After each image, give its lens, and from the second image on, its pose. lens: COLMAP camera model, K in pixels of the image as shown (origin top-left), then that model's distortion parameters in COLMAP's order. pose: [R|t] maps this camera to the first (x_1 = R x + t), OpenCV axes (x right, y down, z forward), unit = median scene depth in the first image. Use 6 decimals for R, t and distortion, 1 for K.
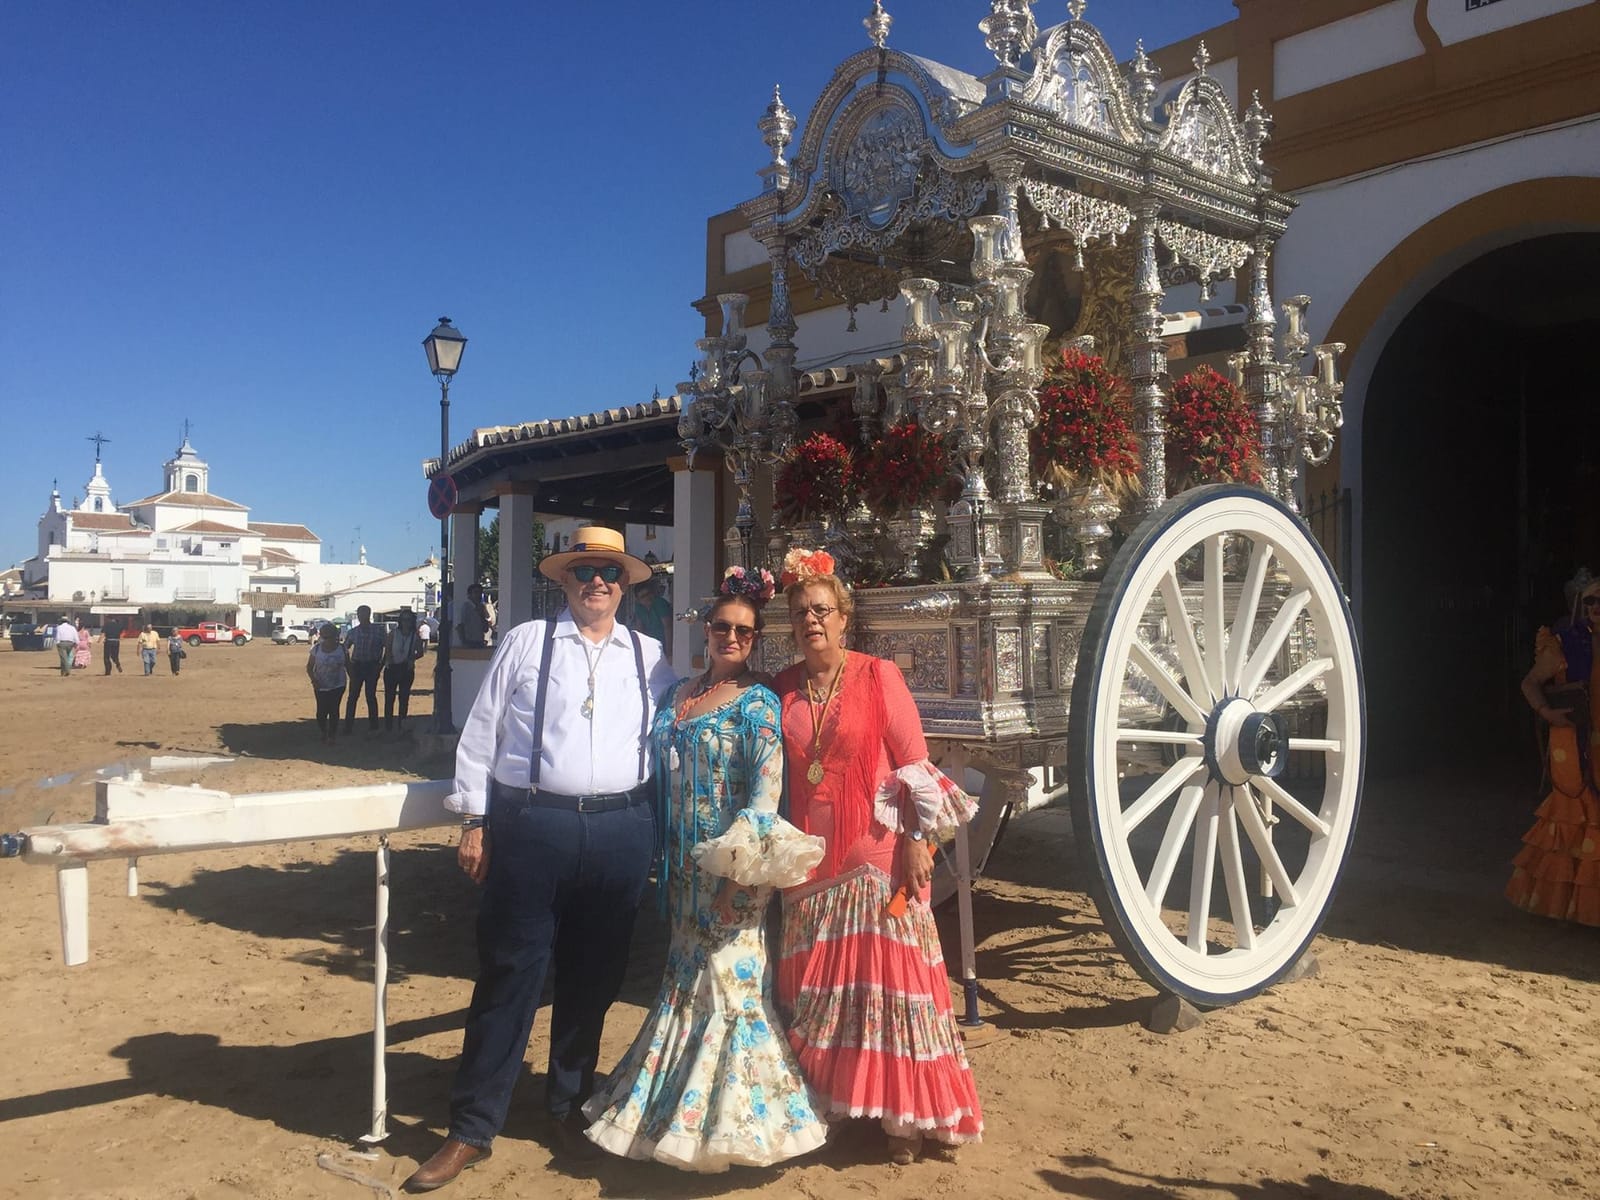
lens RADIAL K [[1352.6, 0, 800.0], [0, 1352.6, 600.0], [0, 0, 1]] dist [0.008934, 0.000695]
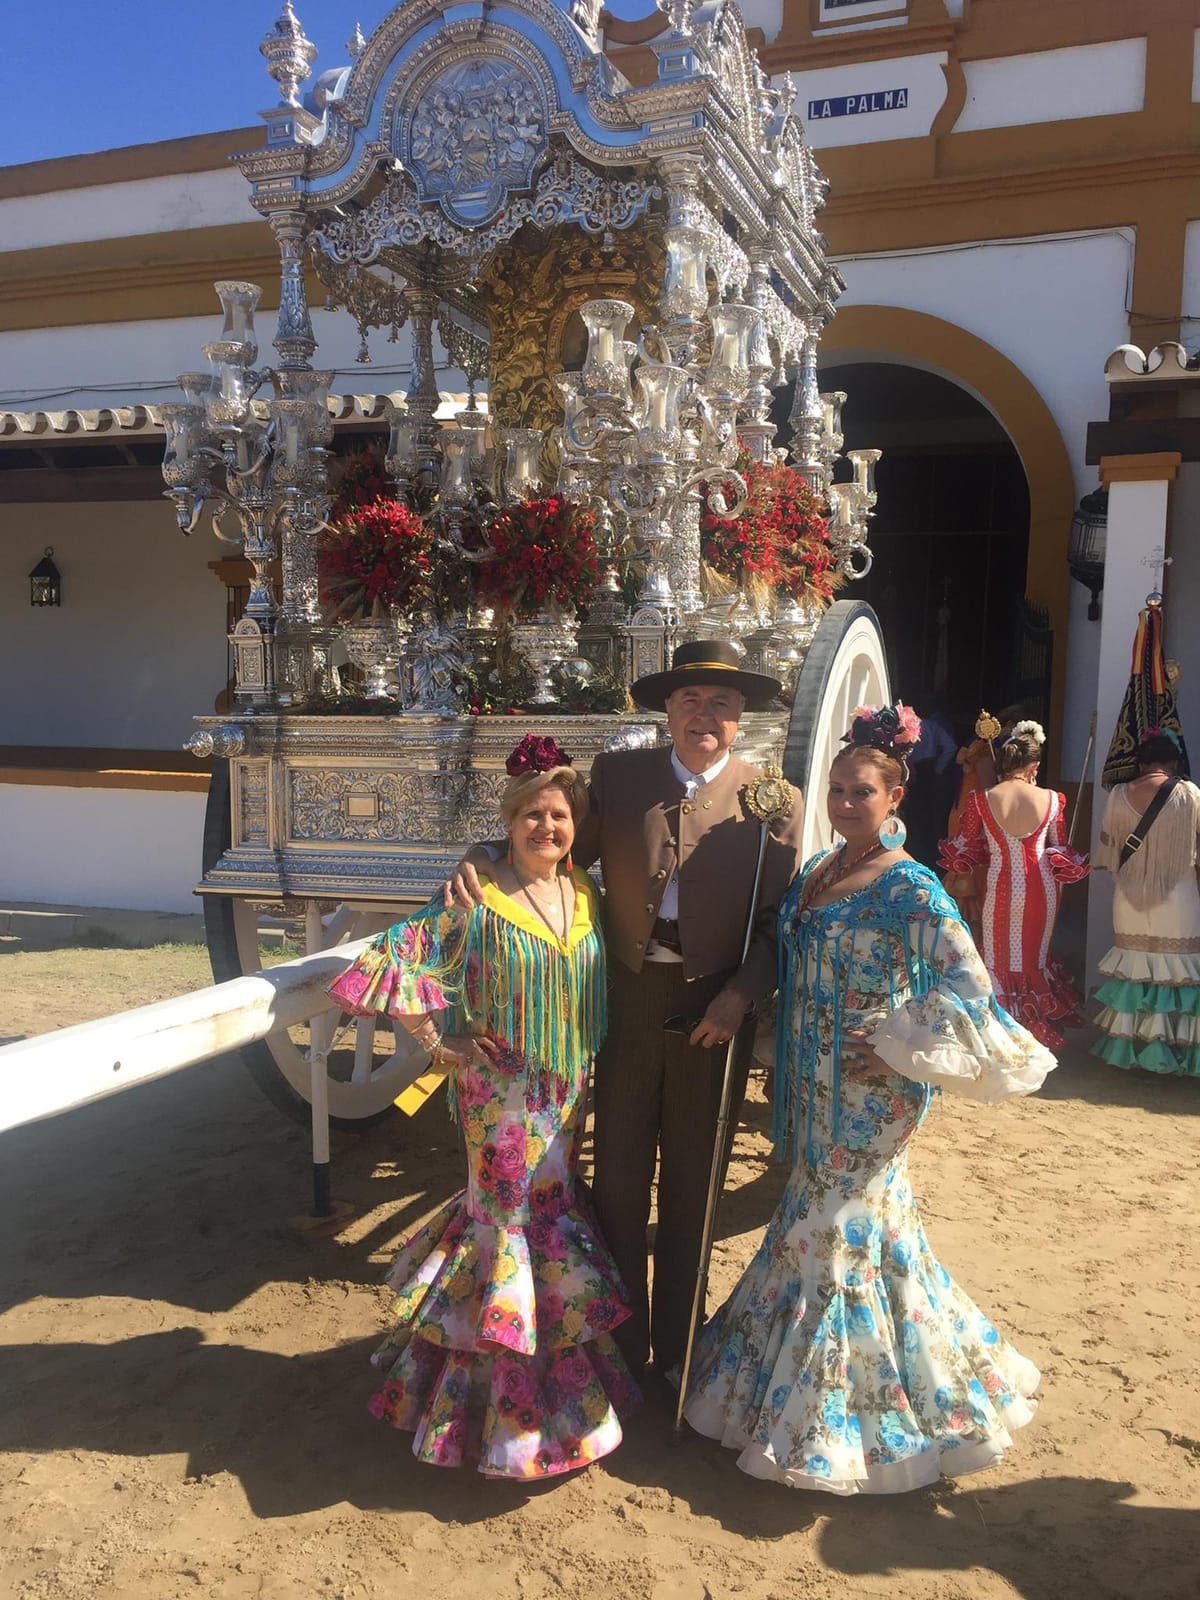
lens RADIAL K [[1357.5, 0, 600.0], [0, 1357.5, 800.0], [0, 0, 1]] dist [0.050718, -0.084997]
pose [[0.880391, -0.011600, 0.474106, -0.236490], [-0.028777, 0.996552, 0.077820, -0.020171], [-0.473374, -0.082156, 0.877022, 0.280724]]
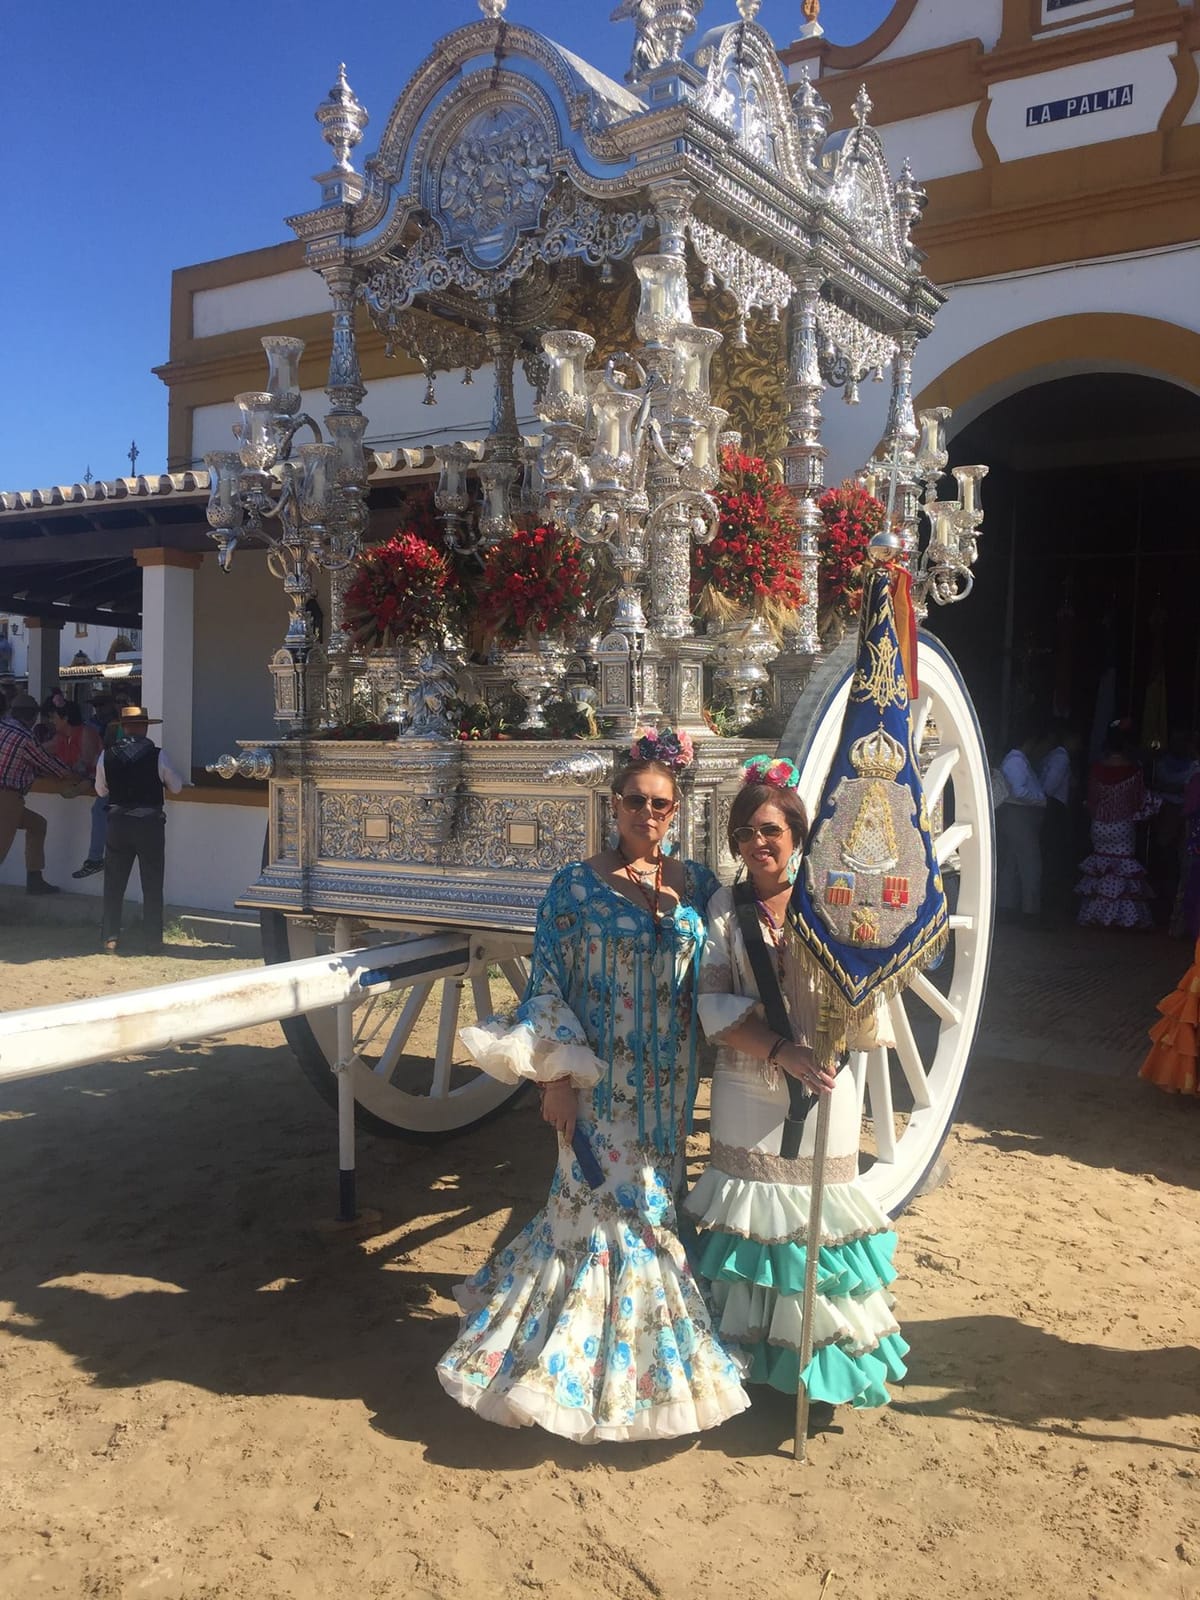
lens RADIAL K [[1357.5, 0, 600.0], [0, 1357.5, 800.0], [0, 0, 1]] dist [0.050718, -0.084997]
pose [[0.966510, 0.012793, 0.256310, -0.074380], [-0.029357, 0.997712, 0.060900, -0.021704], [-0.254944, -0.066385, 0.964674, 0.215290]]
